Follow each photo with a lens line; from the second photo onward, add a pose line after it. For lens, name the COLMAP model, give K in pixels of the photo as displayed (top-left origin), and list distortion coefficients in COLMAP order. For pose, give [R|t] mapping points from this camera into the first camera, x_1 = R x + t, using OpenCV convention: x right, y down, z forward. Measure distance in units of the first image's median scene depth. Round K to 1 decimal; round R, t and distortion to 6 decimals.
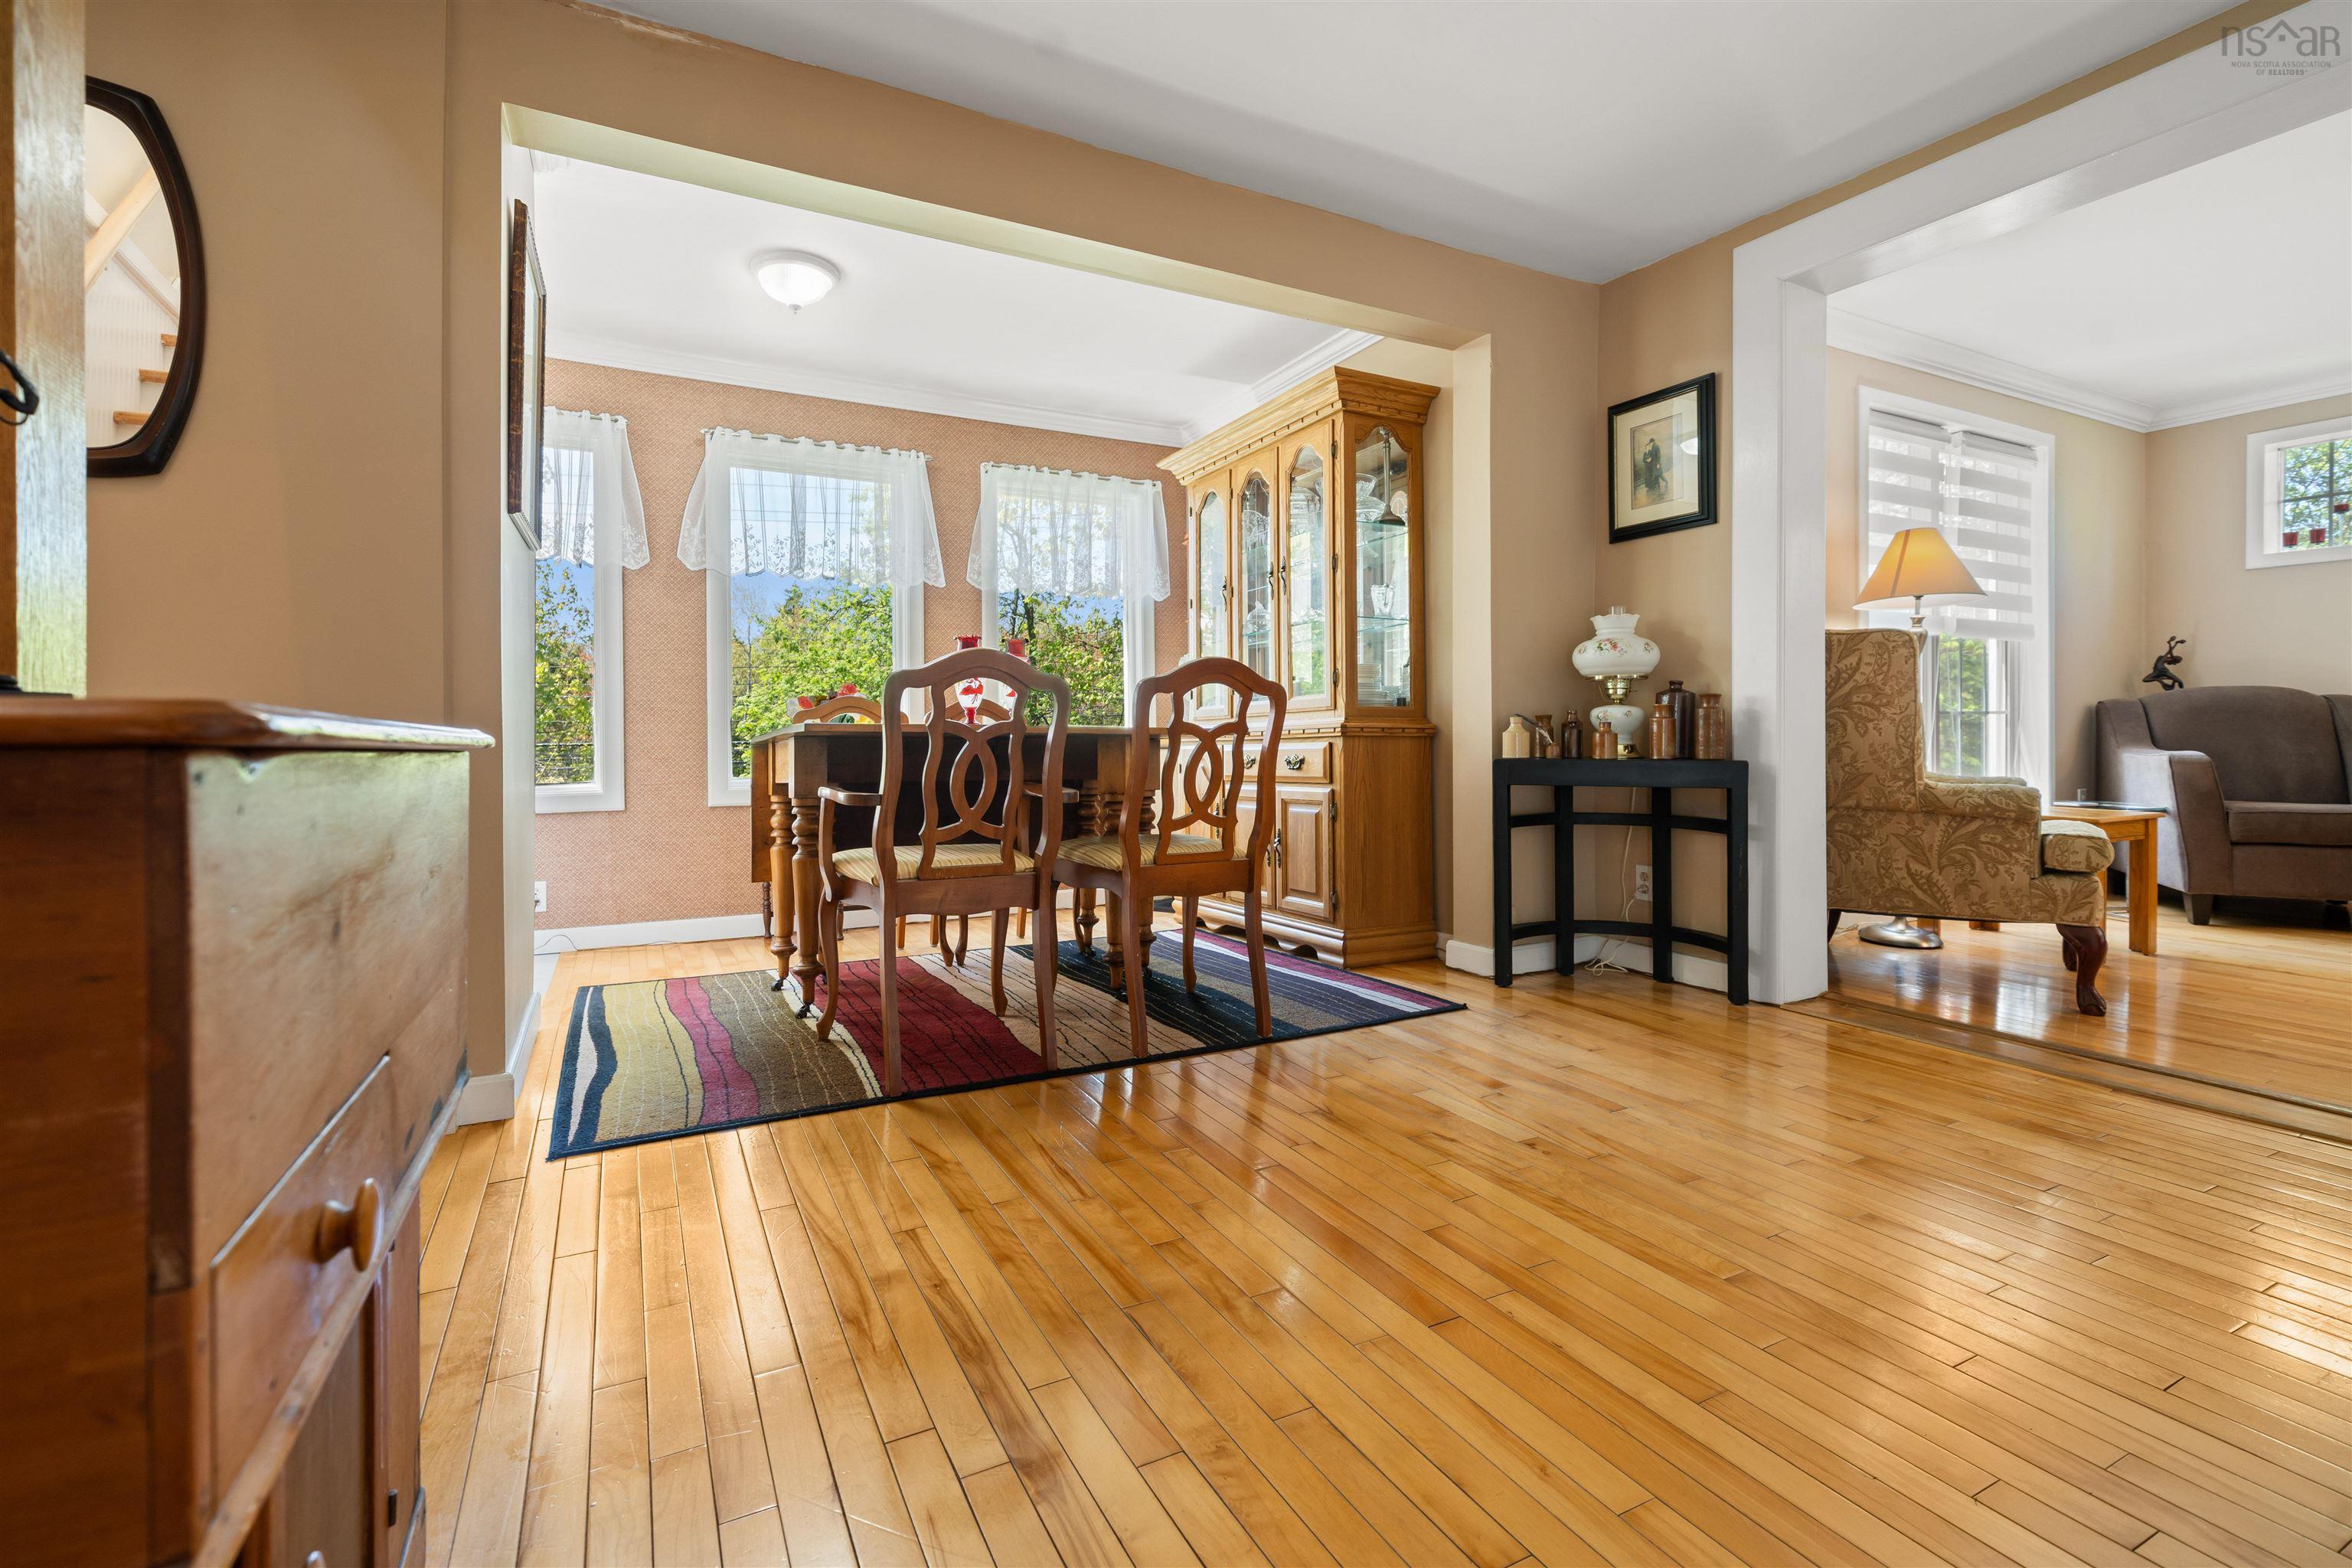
lens RADIAL K [[1060.0, 0, 1176.0], [0, 1060.0, 737.9], [0, 0, 1]] dist [-0.000201, 0.000045]
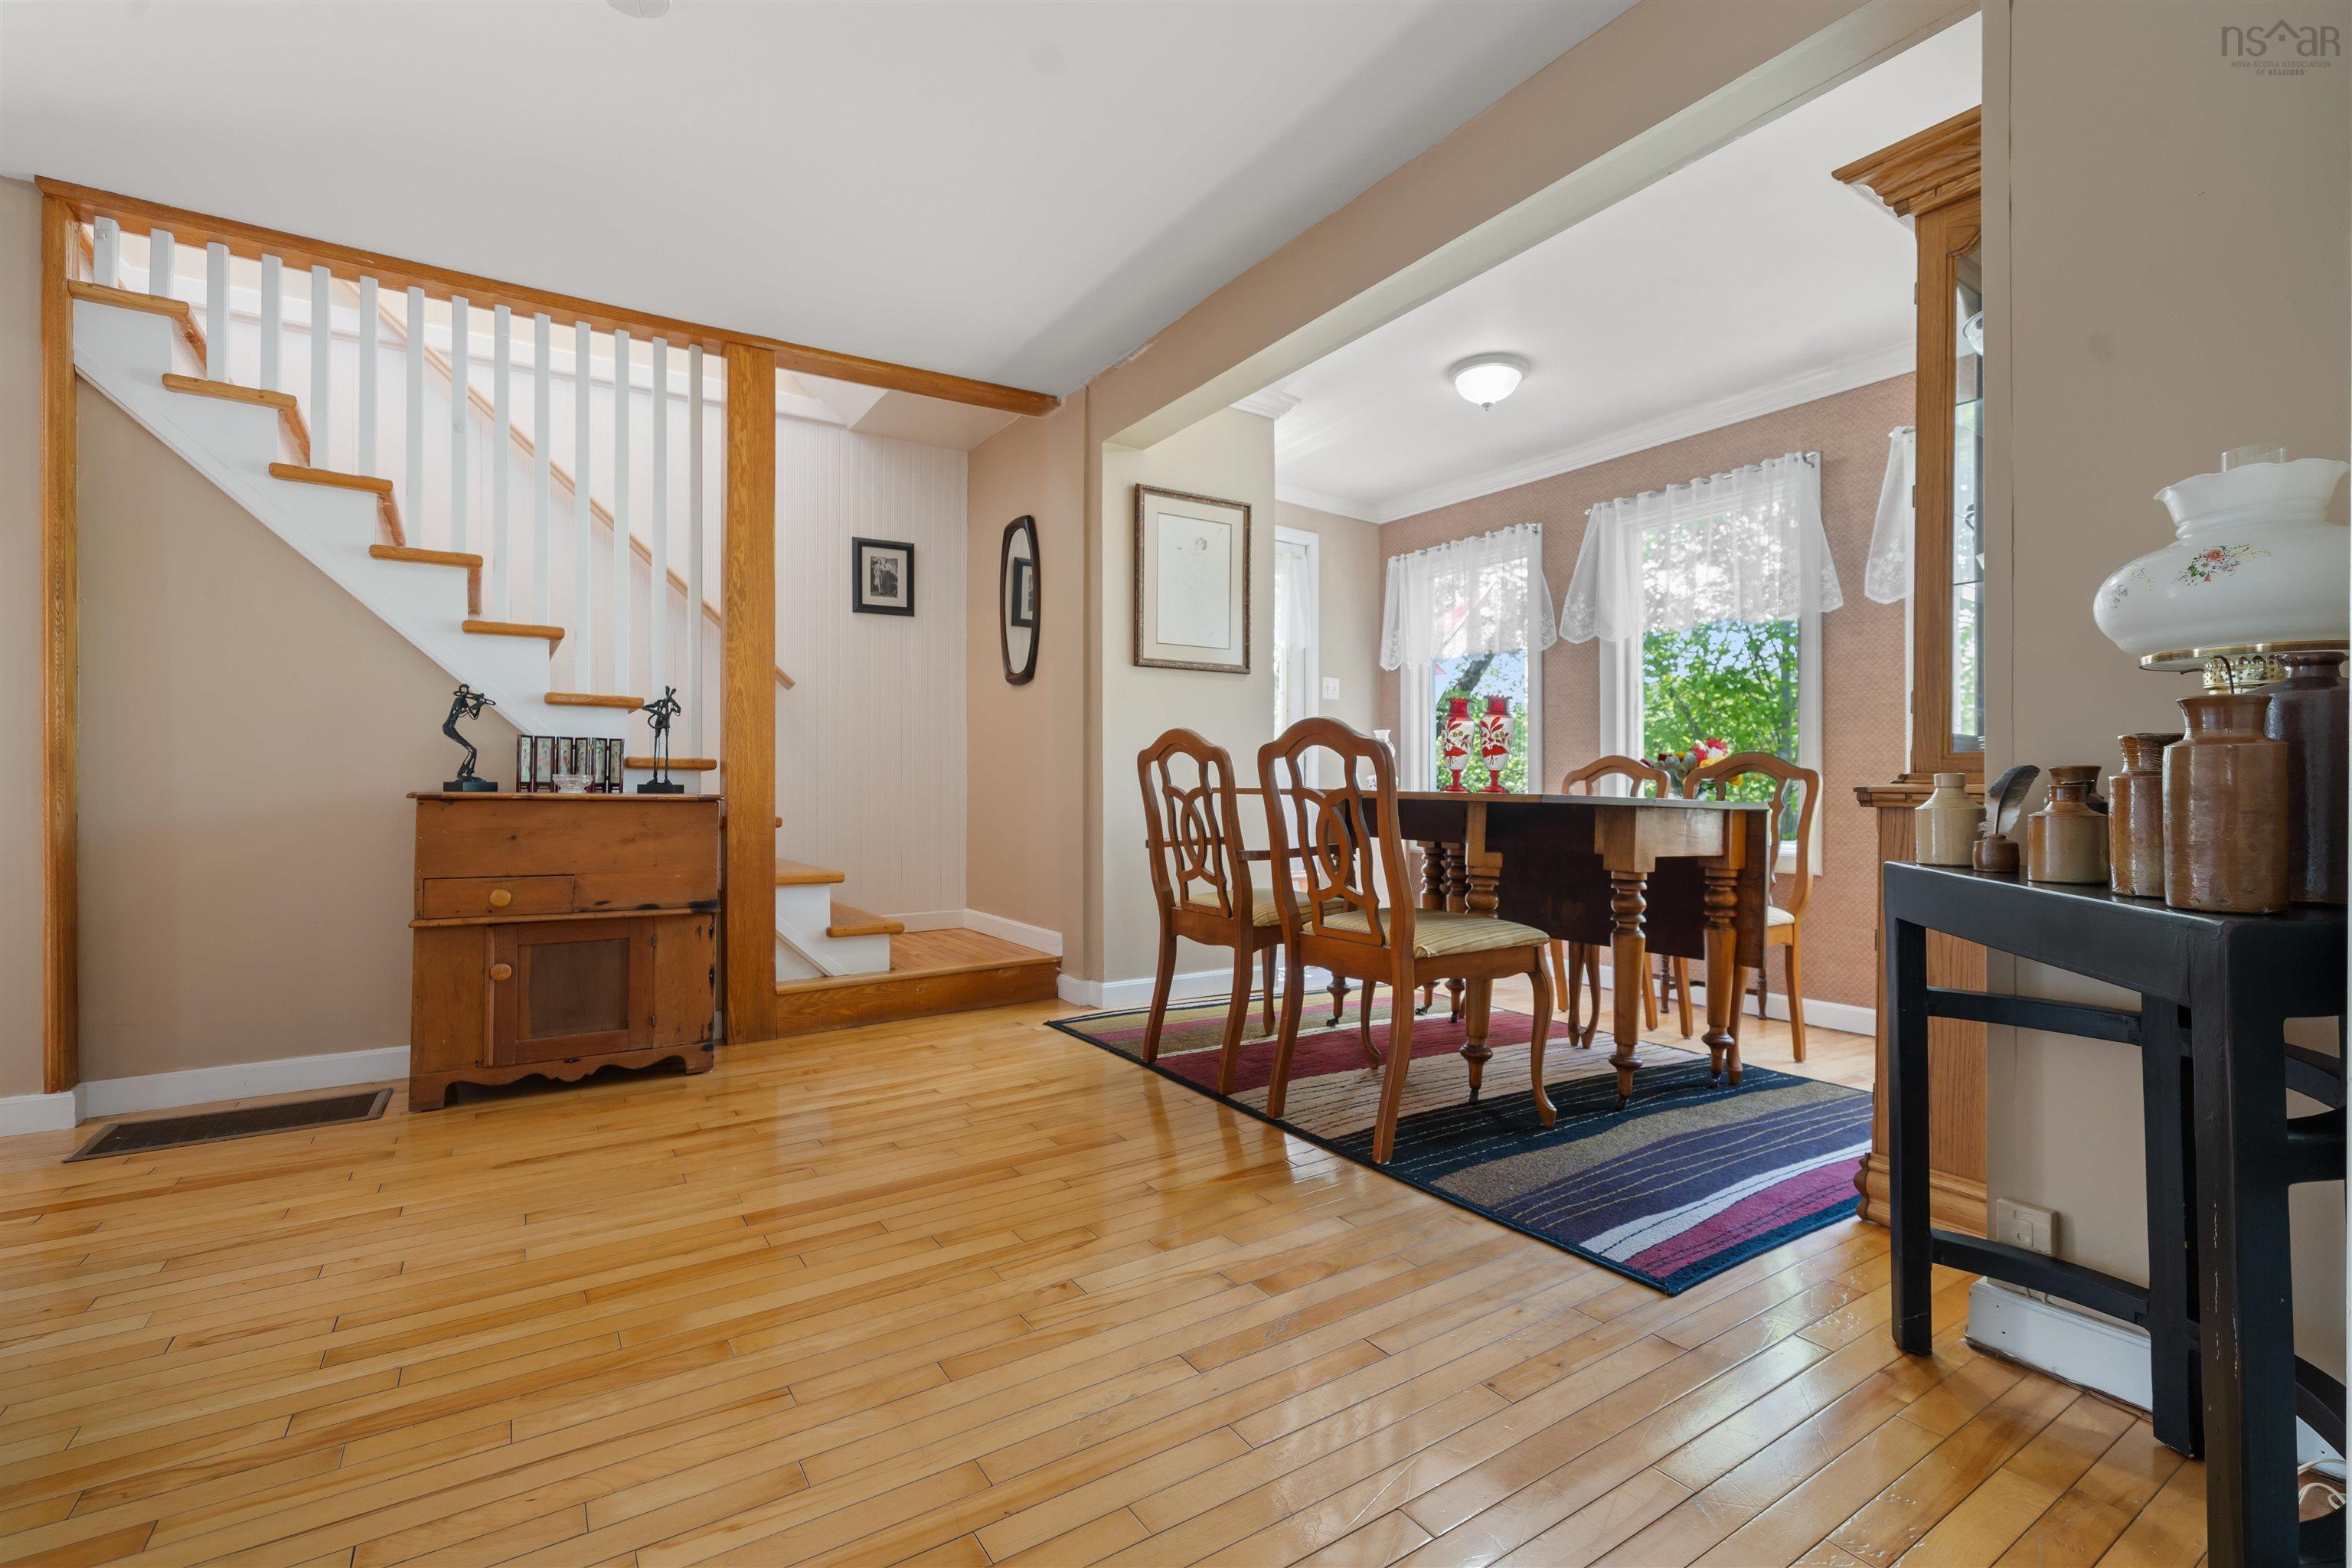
lens RADIAL K [[1035.3, 0, 1176.0], [0, 1035.3, 784.0], [0, 0, 1]] dist [-0.001748, -0.000179]
pose [[0.090495, -0.000631, -0.995897, 0.923141], [-0.007181, 0.999973, -0.001287, -0.013424], [0.995871, 0.007268, 0.090488, 0.800525]]
